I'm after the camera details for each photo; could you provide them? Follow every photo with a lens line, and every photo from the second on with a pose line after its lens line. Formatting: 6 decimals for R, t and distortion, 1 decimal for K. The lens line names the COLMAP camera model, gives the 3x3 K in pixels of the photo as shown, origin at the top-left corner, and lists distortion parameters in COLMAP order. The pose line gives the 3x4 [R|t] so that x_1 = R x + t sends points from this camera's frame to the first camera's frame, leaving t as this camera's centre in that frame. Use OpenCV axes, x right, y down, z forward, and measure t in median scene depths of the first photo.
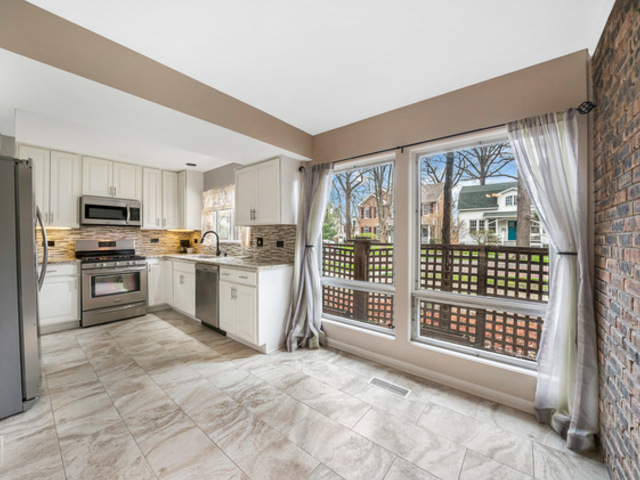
lens RADIAL K [[254.3, 0, 319.1], [0, 254.3, 237.1], [0, 0, 1]] dist [-0.000820, 0.000038]
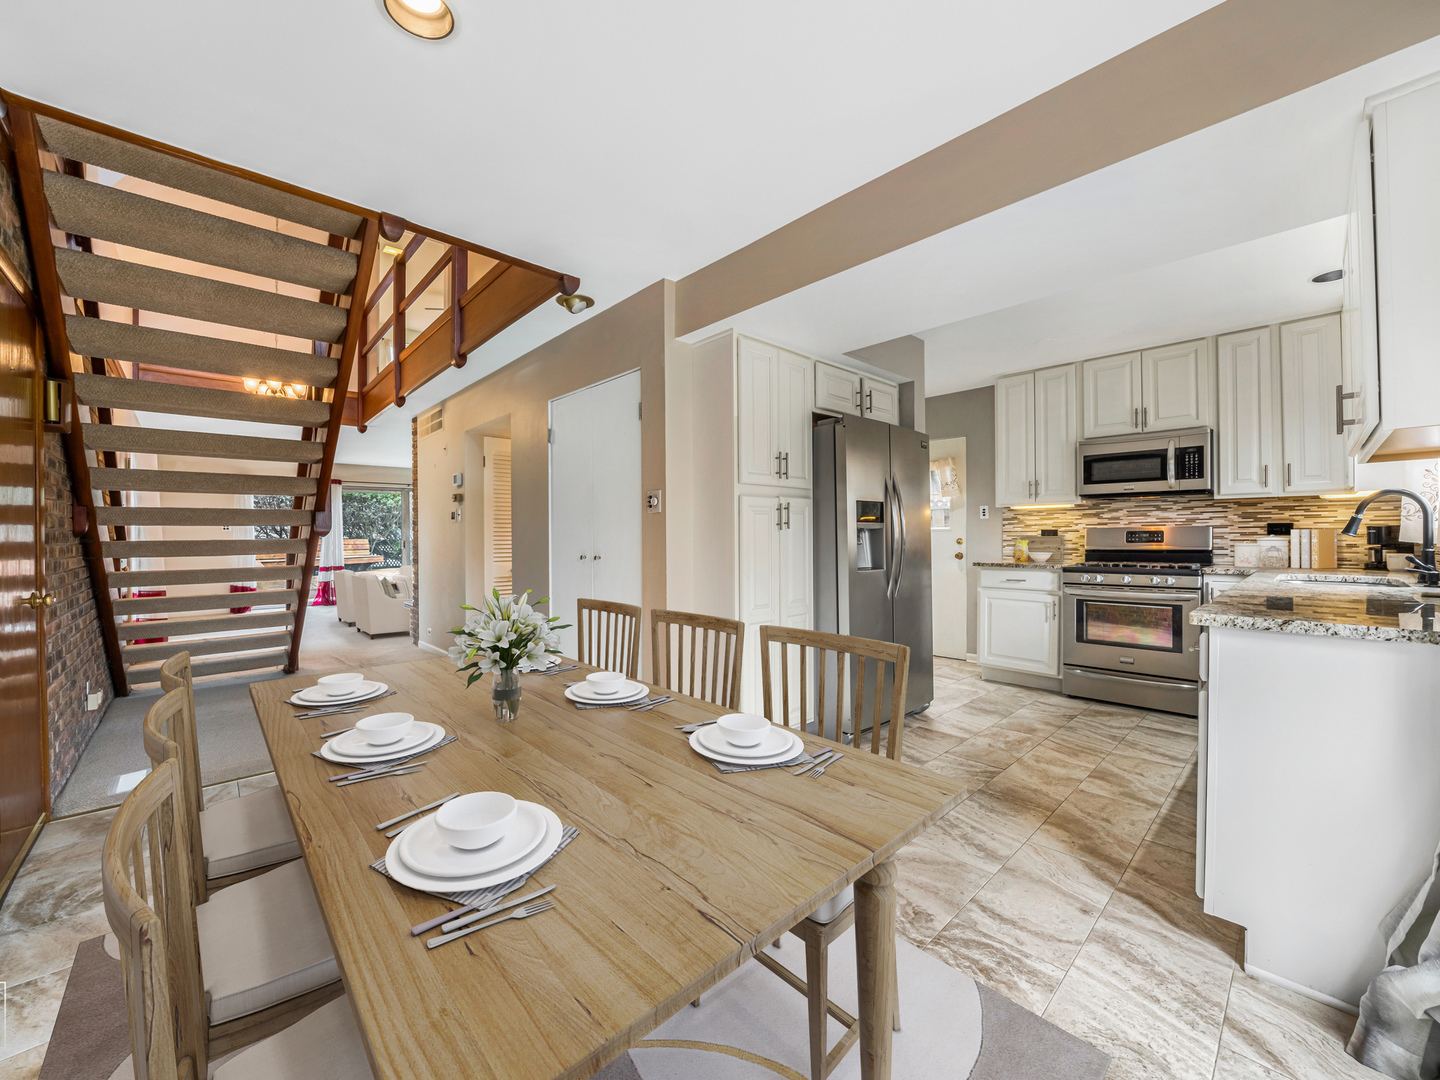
lens RADIAL K [[572.2, 0, 718.0], [0, 572.2, 533.4], [0, 0, 1]] dist [-0.000820, 0.000038]
pose [[-0.118401, -0.002014, -0.992964, 0.299411], [0.010686, 0.999937, -0.003303, 0.019387], [0.992908, -0.011002, -0.118372, 0.404475]]
